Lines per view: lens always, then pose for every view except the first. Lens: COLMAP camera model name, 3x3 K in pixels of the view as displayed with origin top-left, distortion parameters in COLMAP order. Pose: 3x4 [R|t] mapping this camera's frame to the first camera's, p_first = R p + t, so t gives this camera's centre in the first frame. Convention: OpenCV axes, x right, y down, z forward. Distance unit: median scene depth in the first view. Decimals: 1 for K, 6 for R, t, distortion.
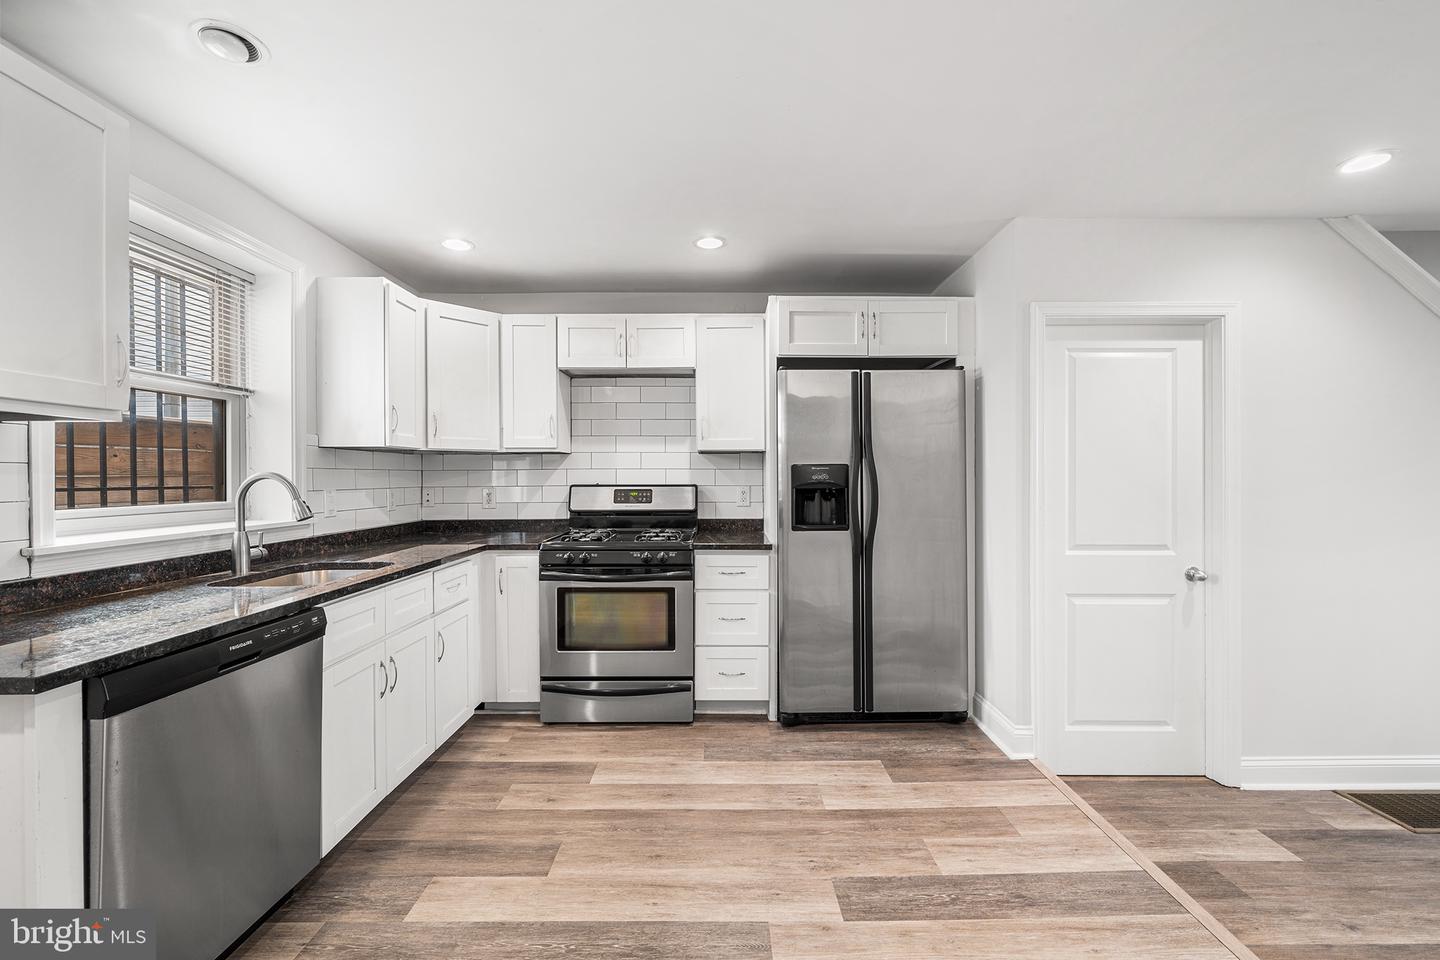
lens RADIAL K [[580.3, 0, 720.7], [0, 580.3, 478.1], [0, 0, 1]] dist [-0.000593, 0.000127]
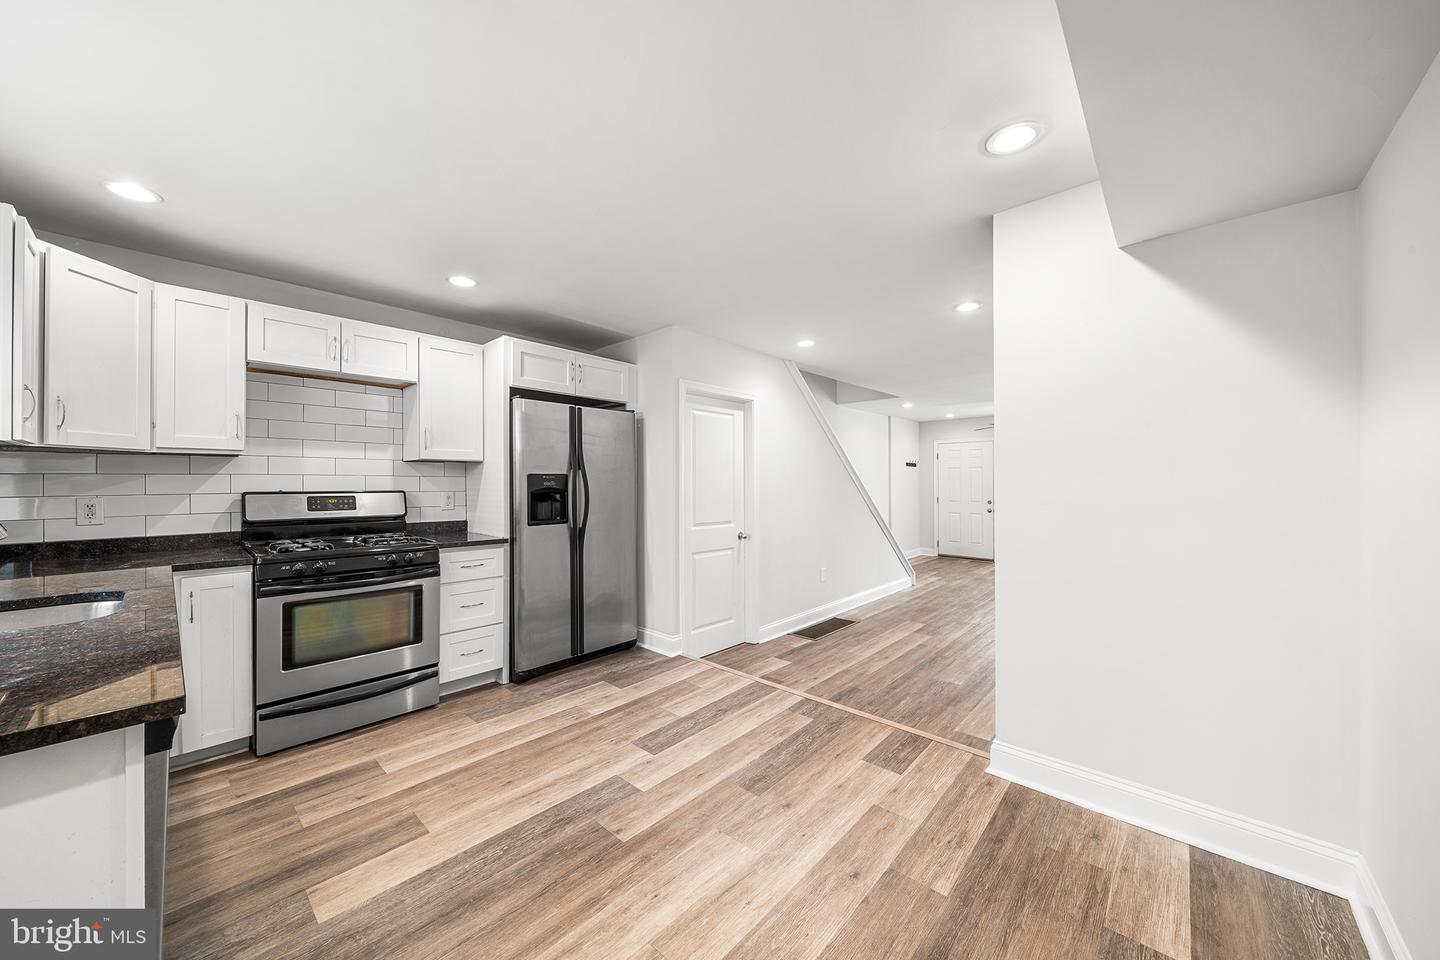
lens RADIAL K [[515.4, 0, 720.0], [0, 515.4, 480.0], [0, 0, 1]] dist [-0.001251, -0.000247]
pose [[0.676381, 0.006150, 0.736526, -0.452733], [0.000962, 0.999957, -0.009234, 0.001045], [-0.736551, 0.006954, 0.676346, -0.075764]]
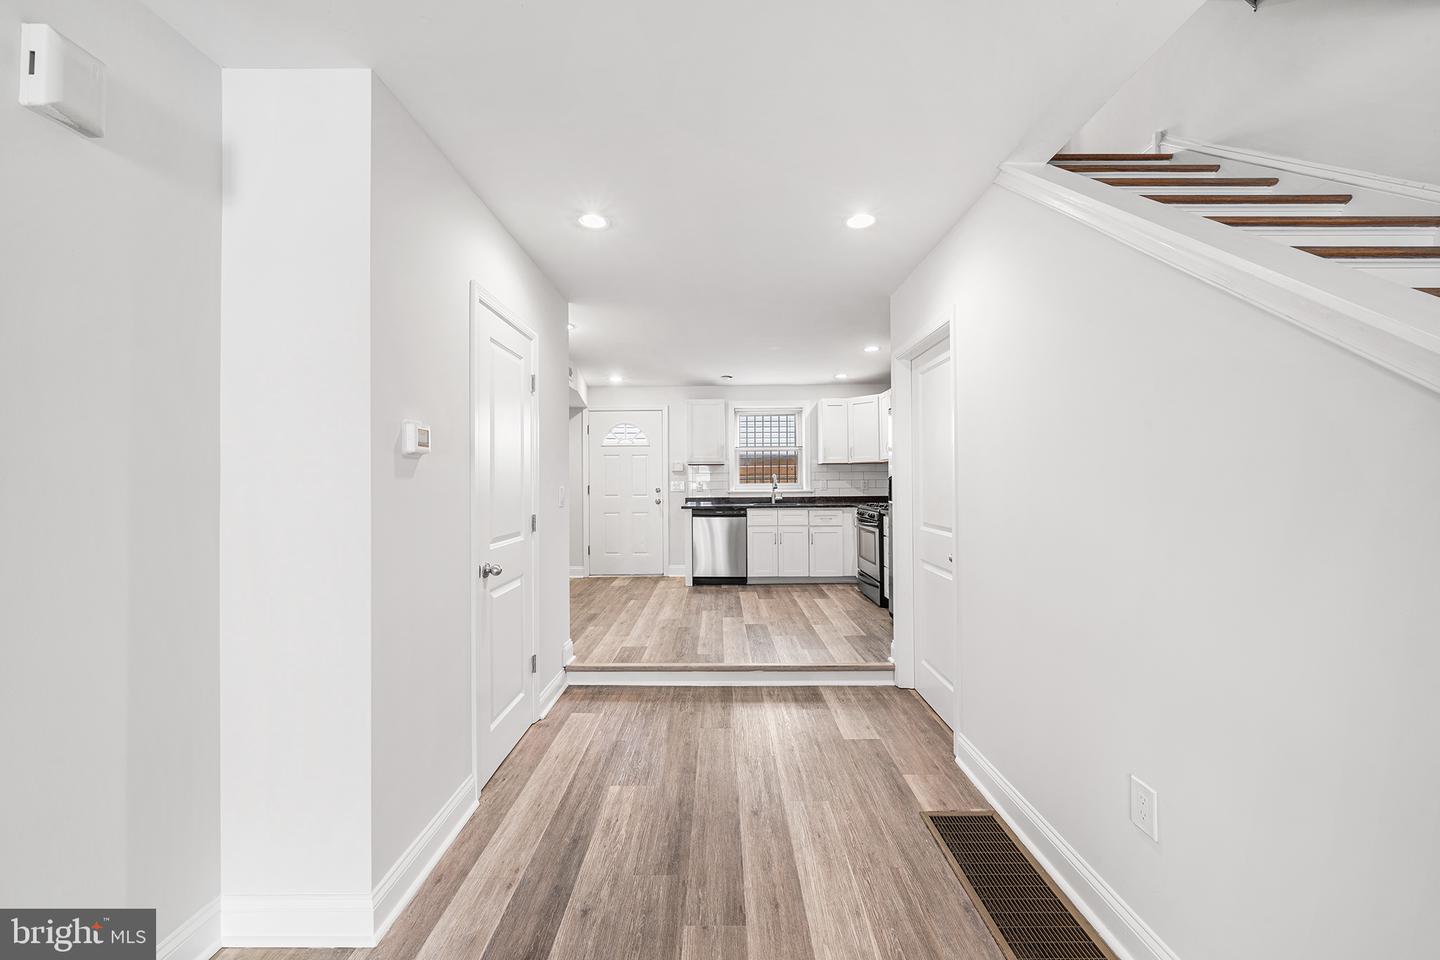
lens RADIAL K [[526.0, 0, 719.6], [0, 526.0, 477.5], [0, 0, 1]] dist [-0.001126, -0.000128]
pose [[-0.005652, -0.004801, -0.999973, 1.782658], [0.006295, 0.999968, -0.004836, 0.018152], [0.999964, -0.006322, -0.005622, 0.548212]]
